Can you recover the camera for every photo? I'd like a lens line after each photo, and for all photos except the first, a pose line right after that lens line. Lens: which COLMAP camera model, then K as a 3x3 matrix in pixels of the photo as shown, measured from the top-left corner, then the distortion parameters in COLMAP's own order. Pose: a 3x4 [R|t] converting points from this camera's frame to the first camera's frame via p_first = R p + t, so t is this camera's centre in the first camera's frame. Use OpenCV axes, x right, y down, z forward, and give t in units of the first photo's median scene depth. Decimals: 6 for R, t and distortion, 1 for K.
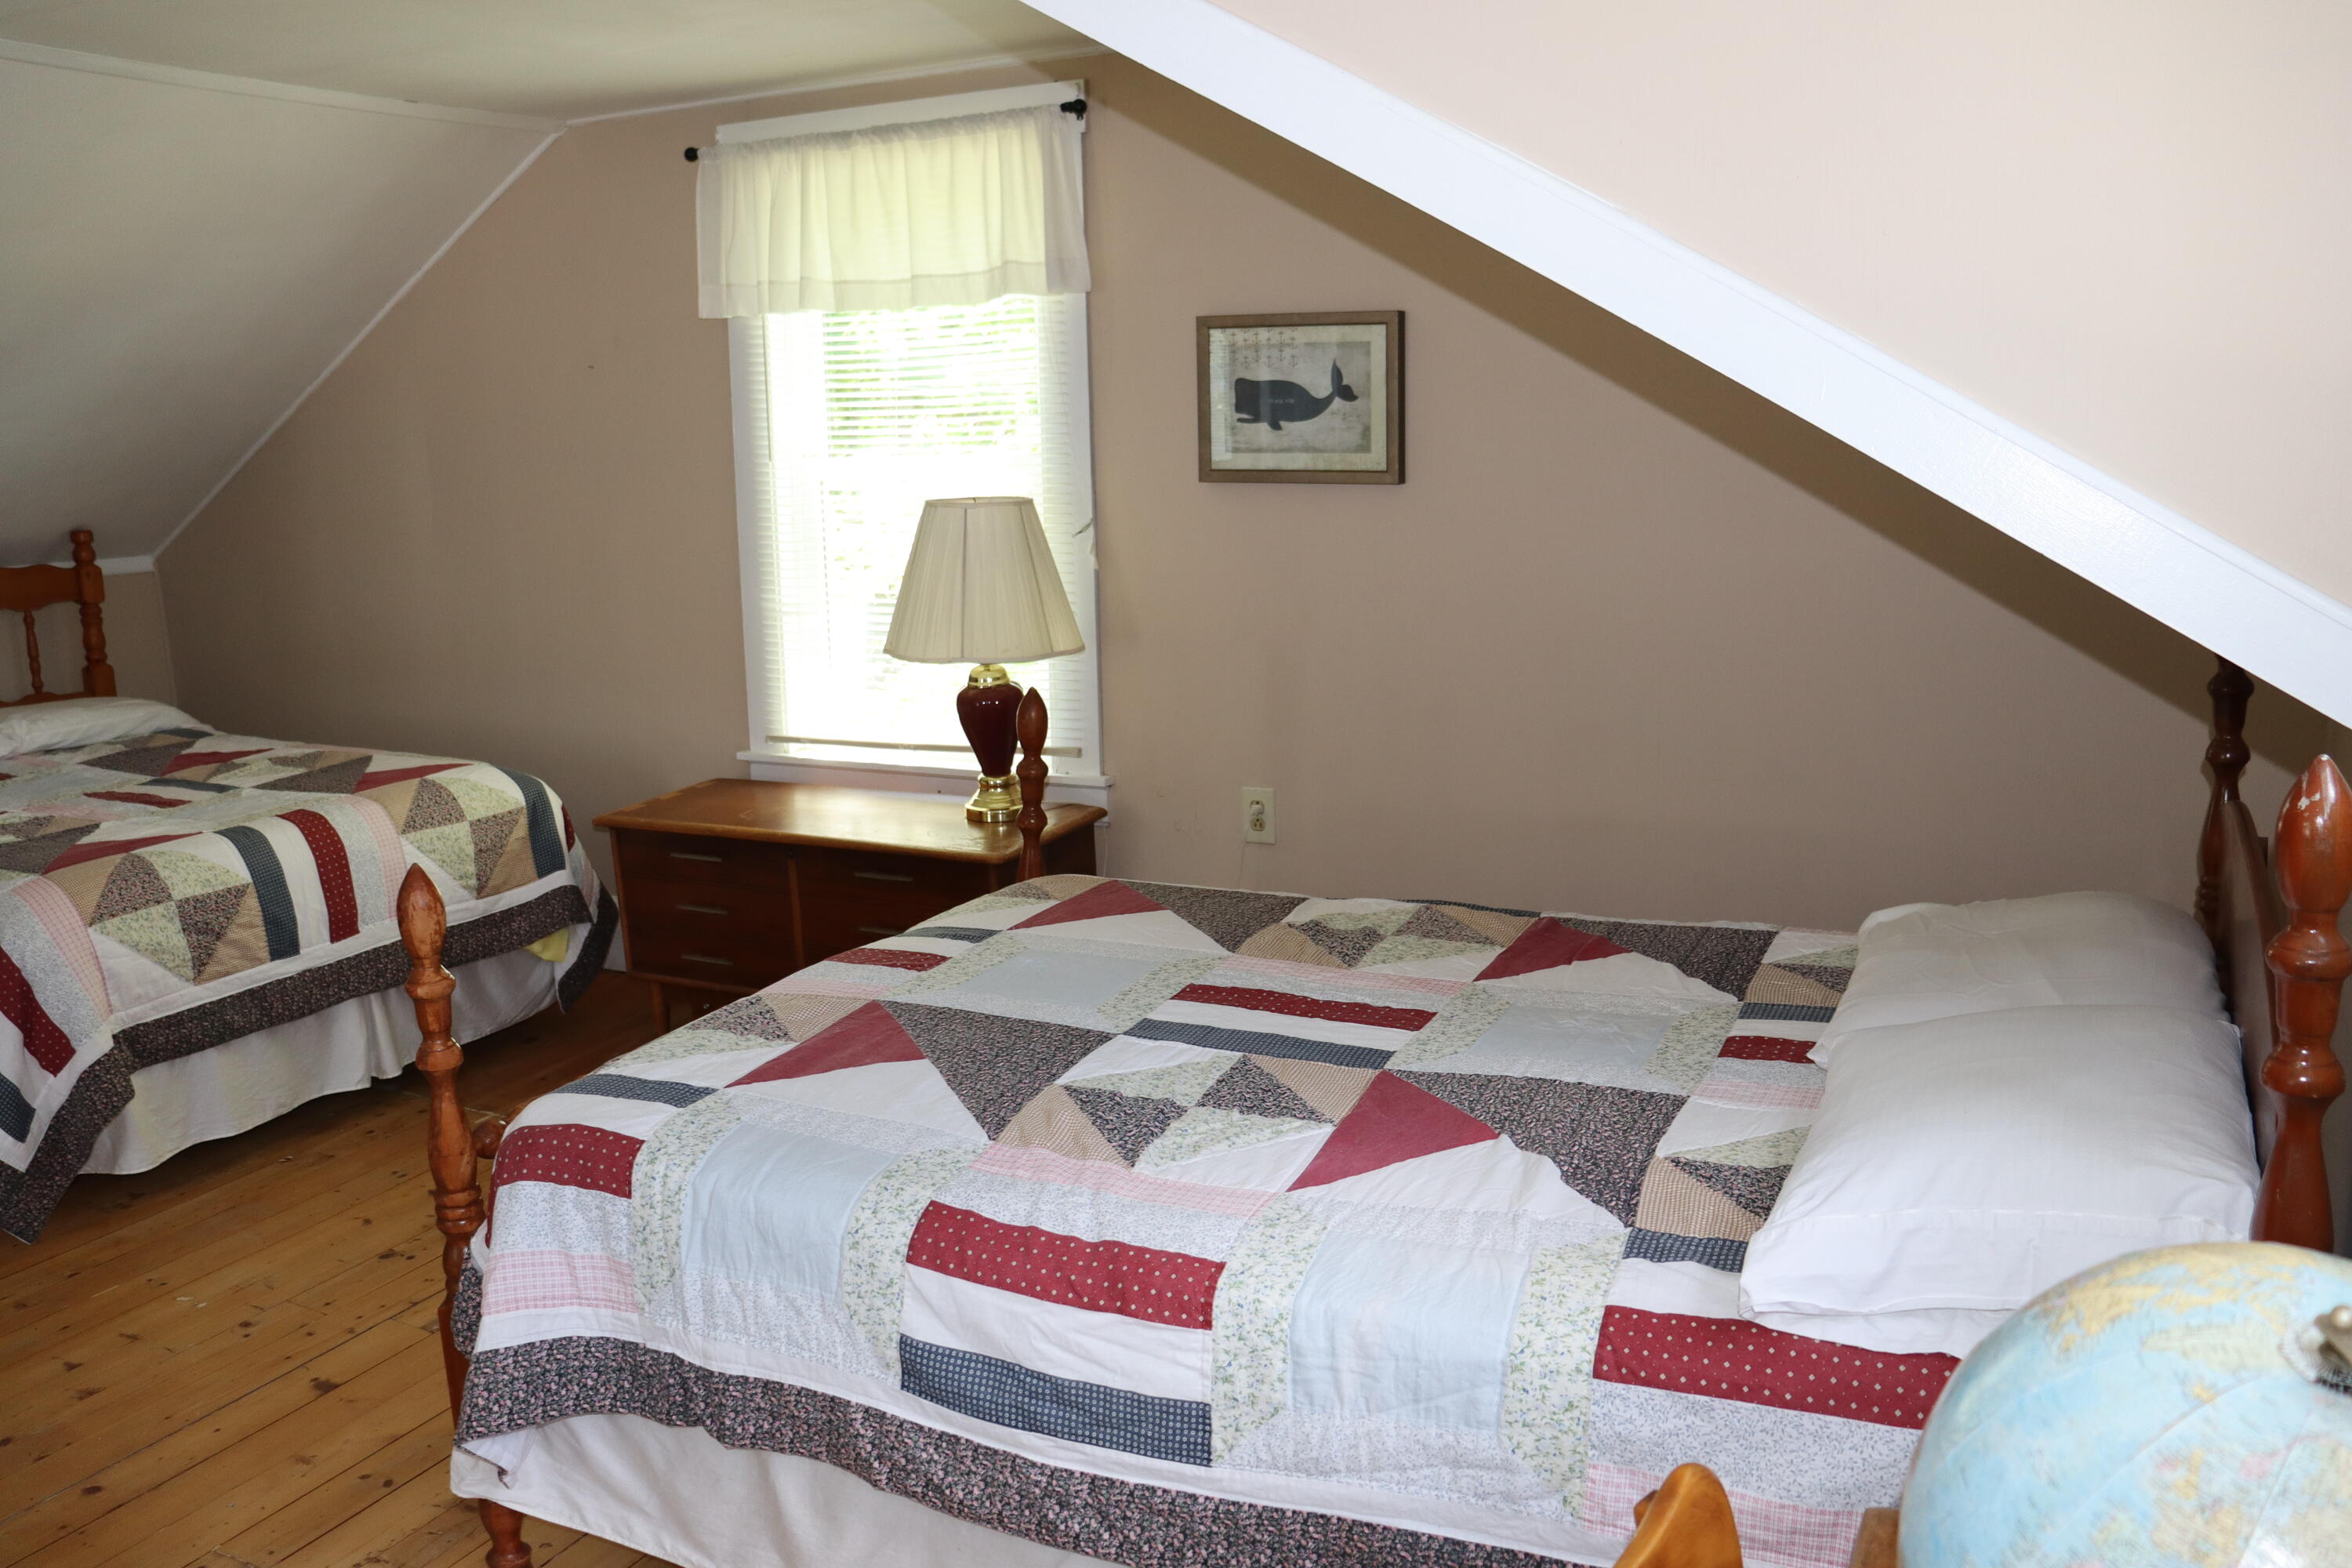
lens RADIAL K [[1933.6, 0, 1168.6], [0, 1933.6, 791.3], [0, 0, 1]] dist [-0.177556, 0.162429]
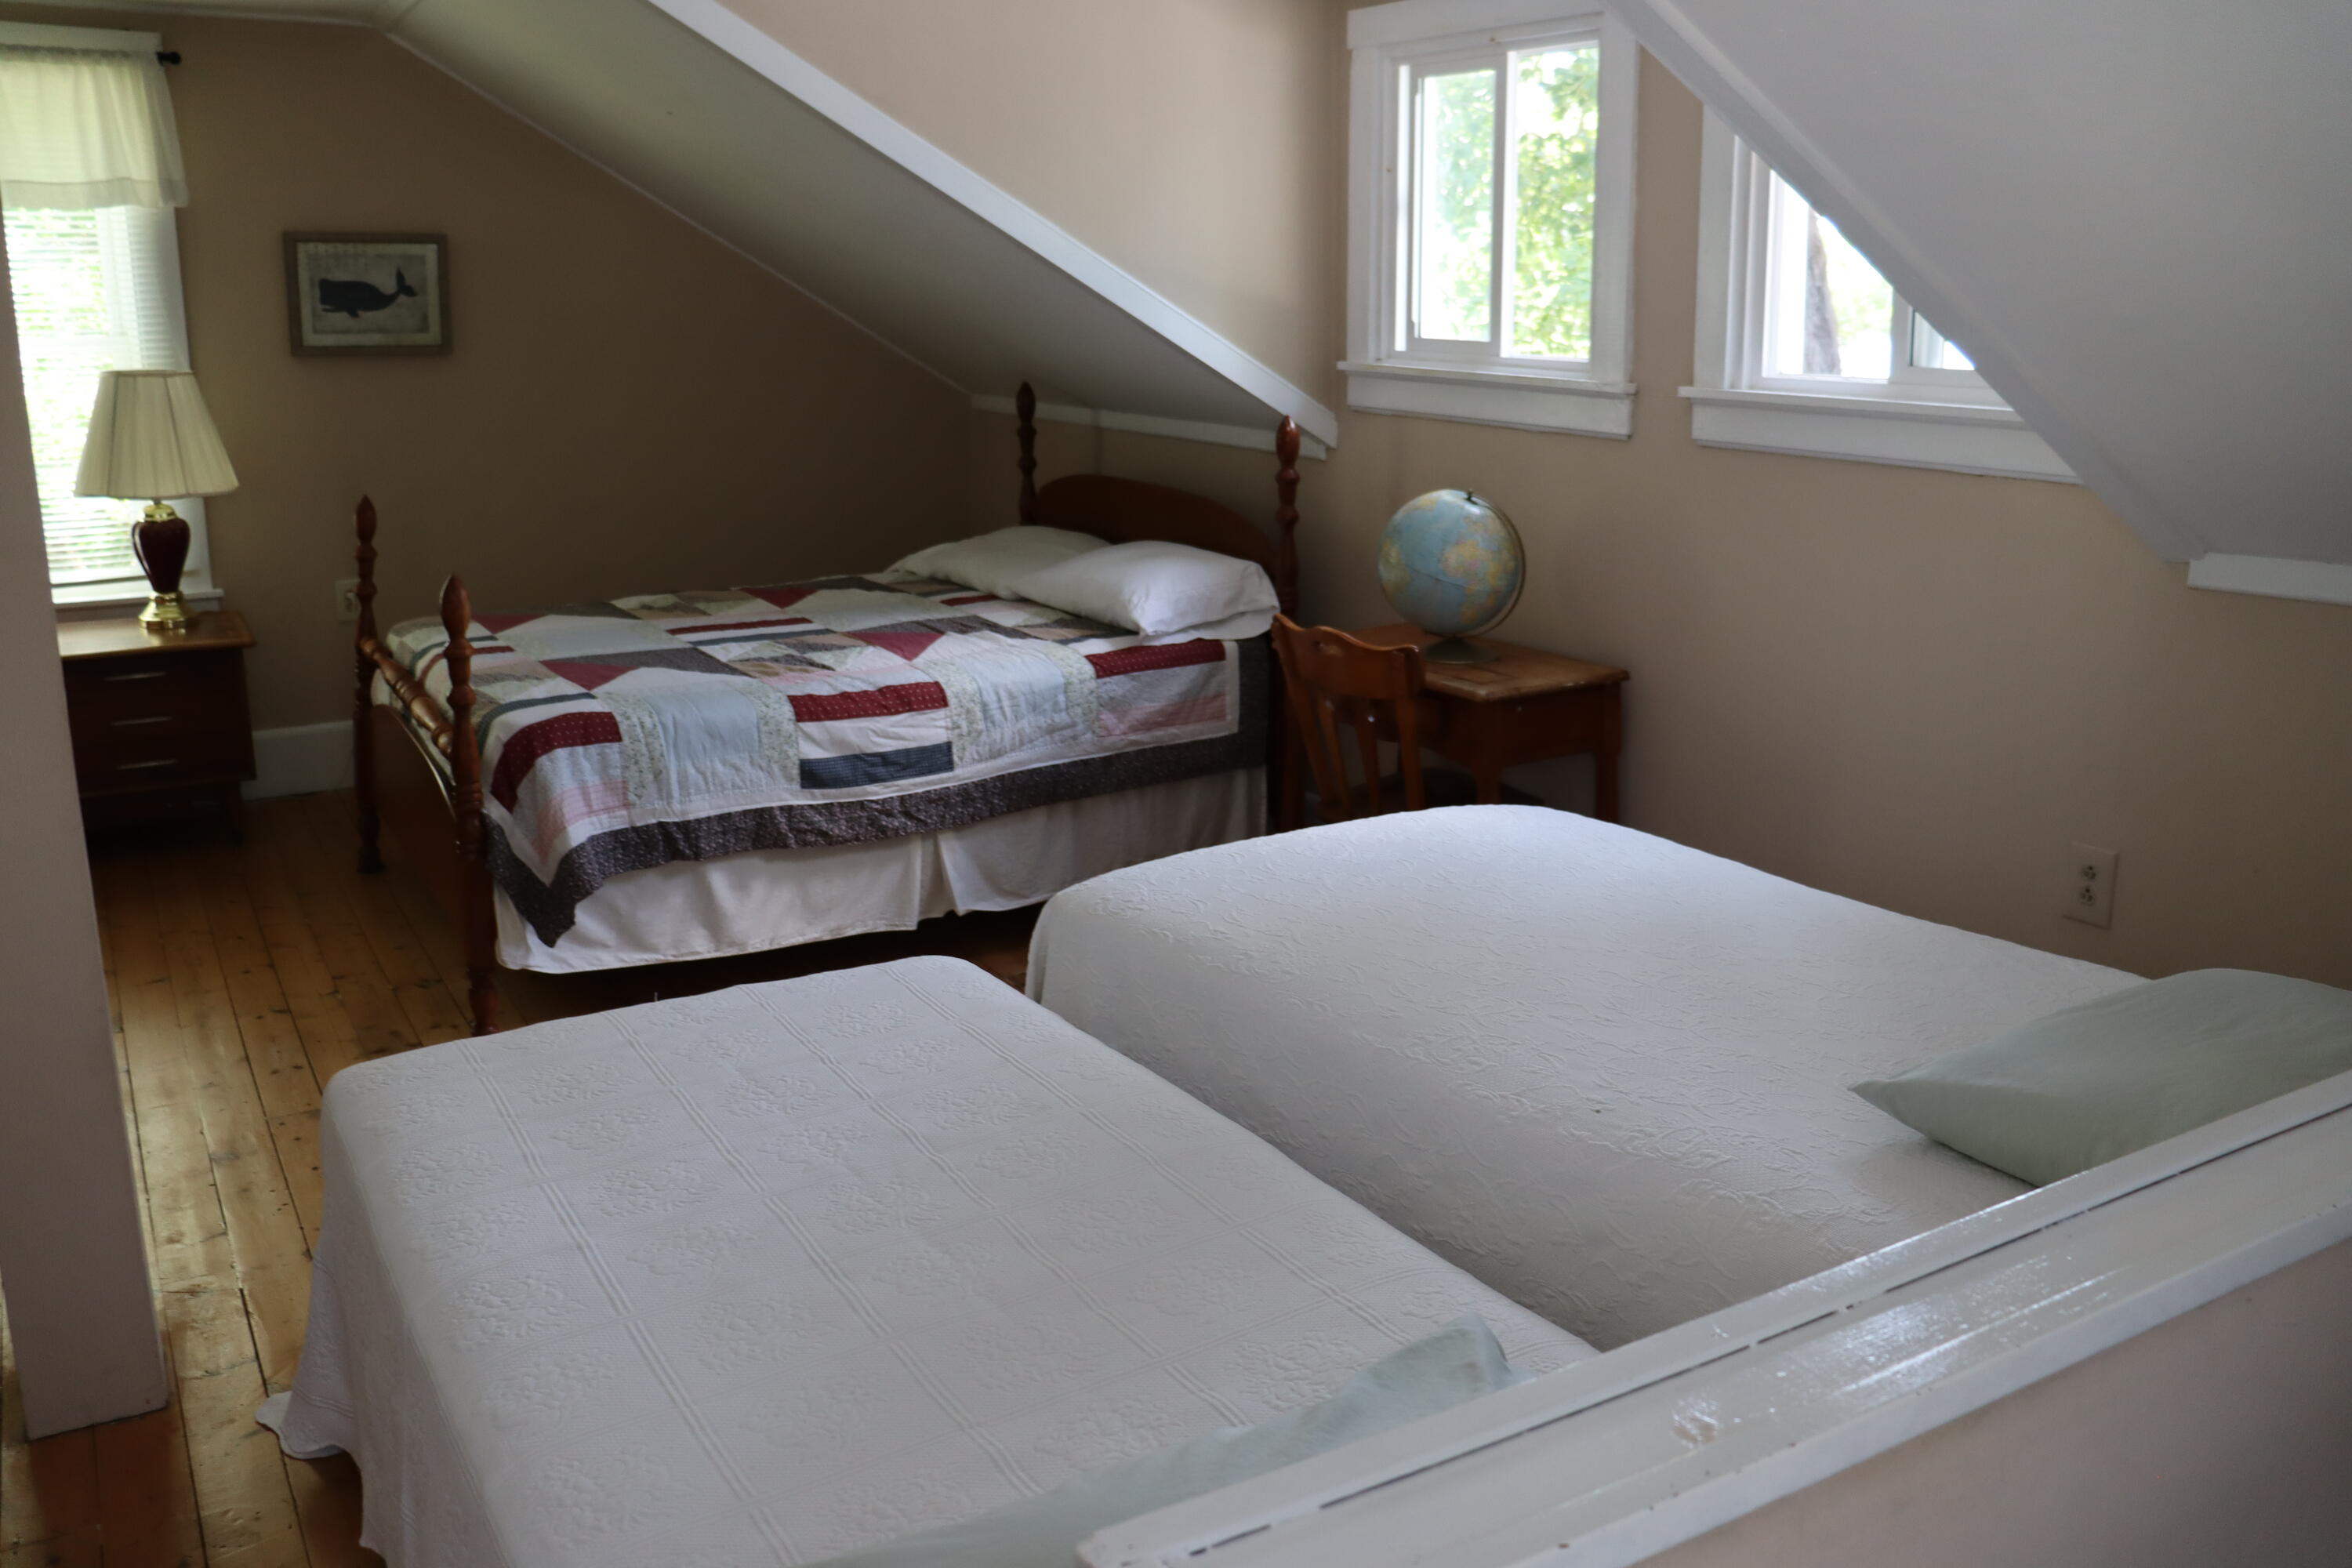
lens RADIAL K [[1933.6, 0, 1168.6], [0, 1933.6, 791.3], [0, 0, 1]] dist [-0.177556, 0.162429]
pose [[0.520374, -0.187454, 0.833110, -1.552274], [0.140254, 0.981121, 0.133153, 0.097945], [-0.842342, 0.047558, 0.536841, -0.392808]]
